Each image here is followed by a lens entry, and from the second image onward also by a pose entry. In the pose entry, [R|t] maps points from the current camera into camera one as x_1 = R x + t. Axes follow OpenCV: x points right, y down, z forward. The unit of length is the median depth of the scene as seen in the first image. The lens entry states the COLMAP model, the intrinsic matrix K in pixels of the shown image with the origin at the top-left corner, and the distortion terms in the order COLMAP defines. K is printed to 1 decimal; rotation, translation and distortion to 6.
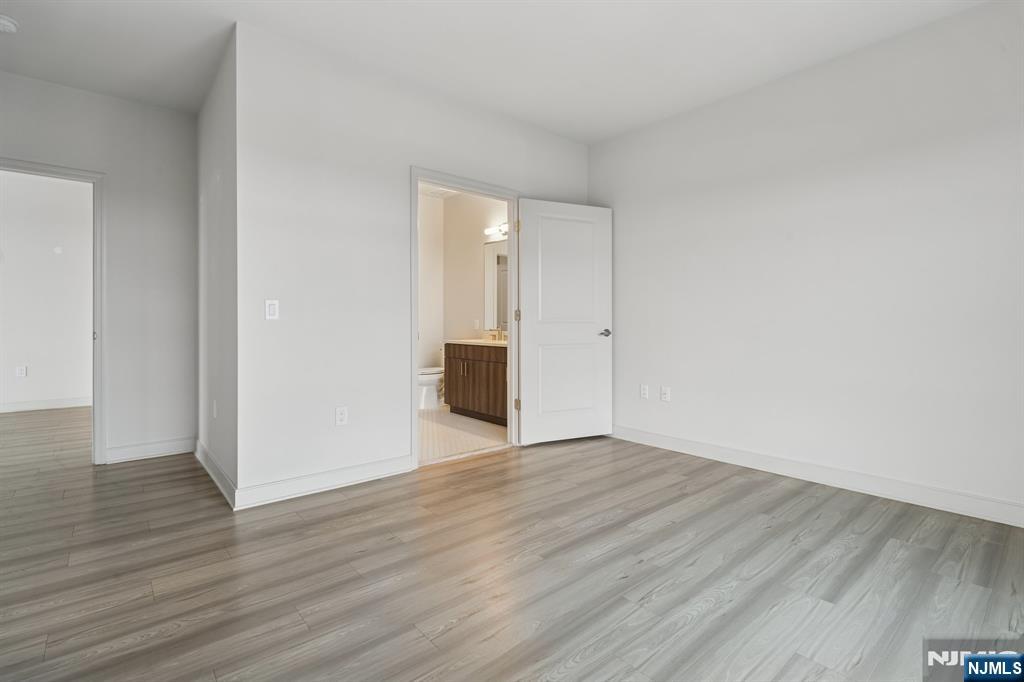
lens RADIAL K [[480.5, 0, 520.3], [0, 480.5, 333.1], [0, 0, 1]] dist [0.000977, -0.000621]
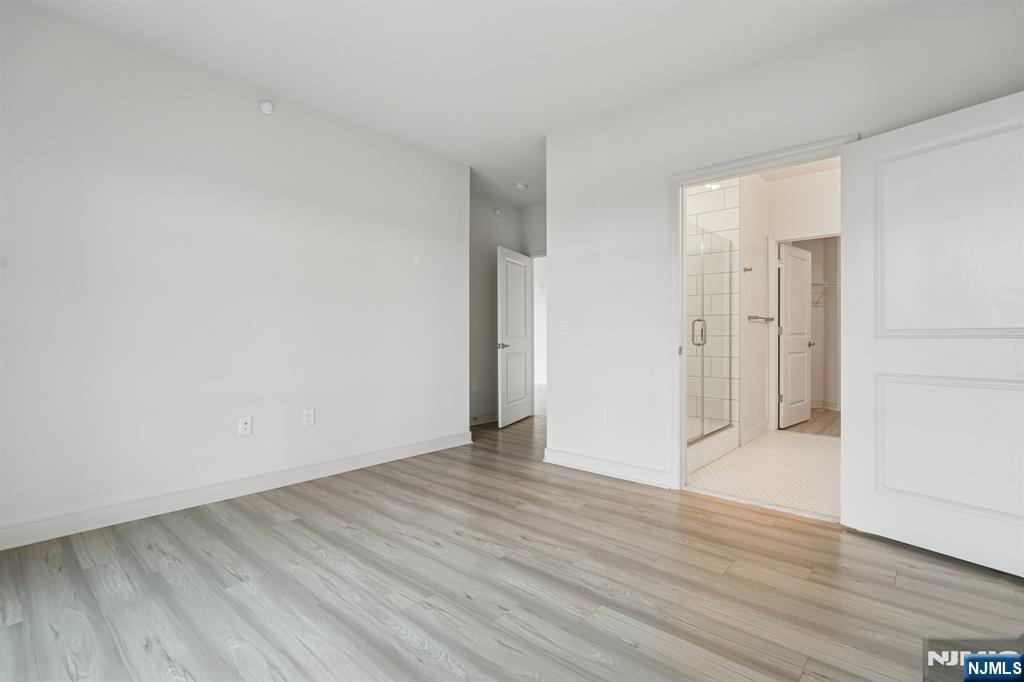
lens RADIAL K [[477.9, 0, 512.0], [0, 477.9, 341.0], [0, 0, 1]] dist [0.001456, -0.000236]
pose [[0.131749, 0.012697, -0.991202, 0.892720], [-0.020371, 0.999741, 0.010099, -0.022112], [0.991074, 0.018861, 0.131973, 0.708252]]
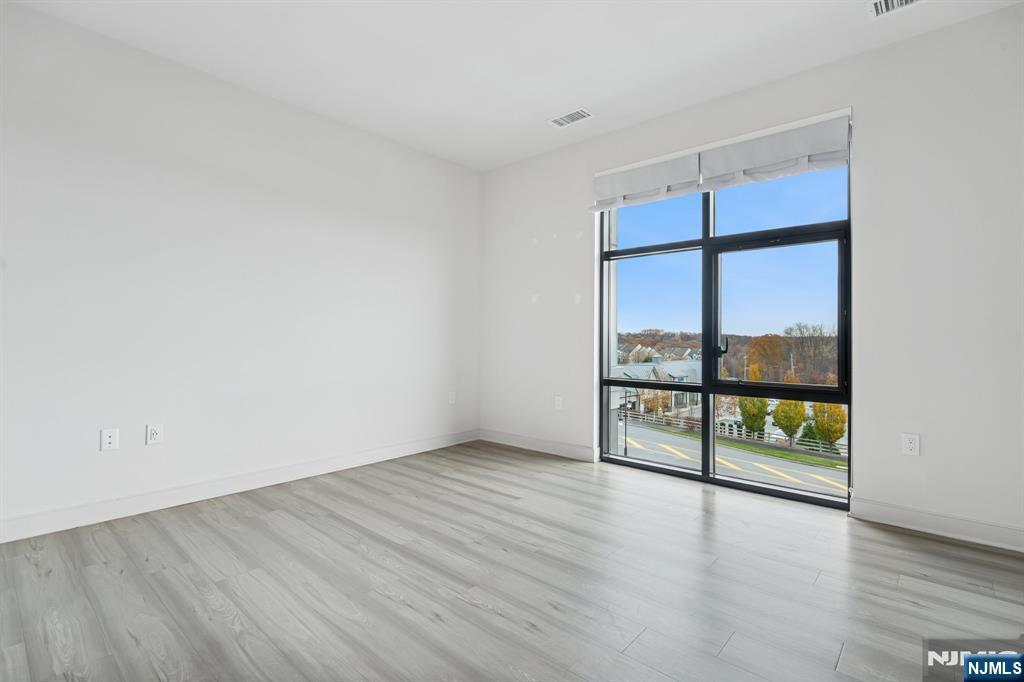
lens RADIAL K [[482.9, 0, 512.1], [0, 482.9, 329.7], [0, 0, 1]] dist [-0.002746, -0.000782]
pose [[-0.127480, 0.013707, 0.991746, -0.738788], [0.014490, 0.999824, -0.011956, -0.020709], [-0.991735, 0.012847, -0.127656, 0.843198]]
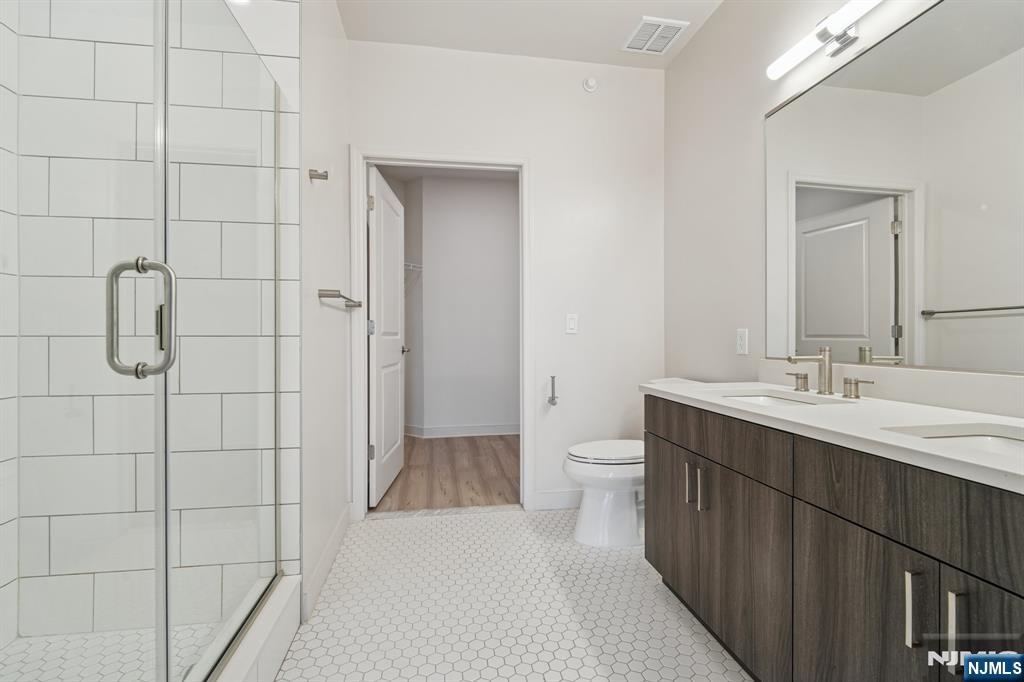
lens RADIAL K [[480.5, 0, 520.3], [0, 480.5, 333.1], [0, 0, 1]] dist [0.000977, -0.000621]
pose [[0.857530, -0.005808, -0.514401, -0.107212], [-0.008821, 0.999623, -0.025992, -0.028966], [0.514358, 0.026826, 0.857156, 1.335980]]
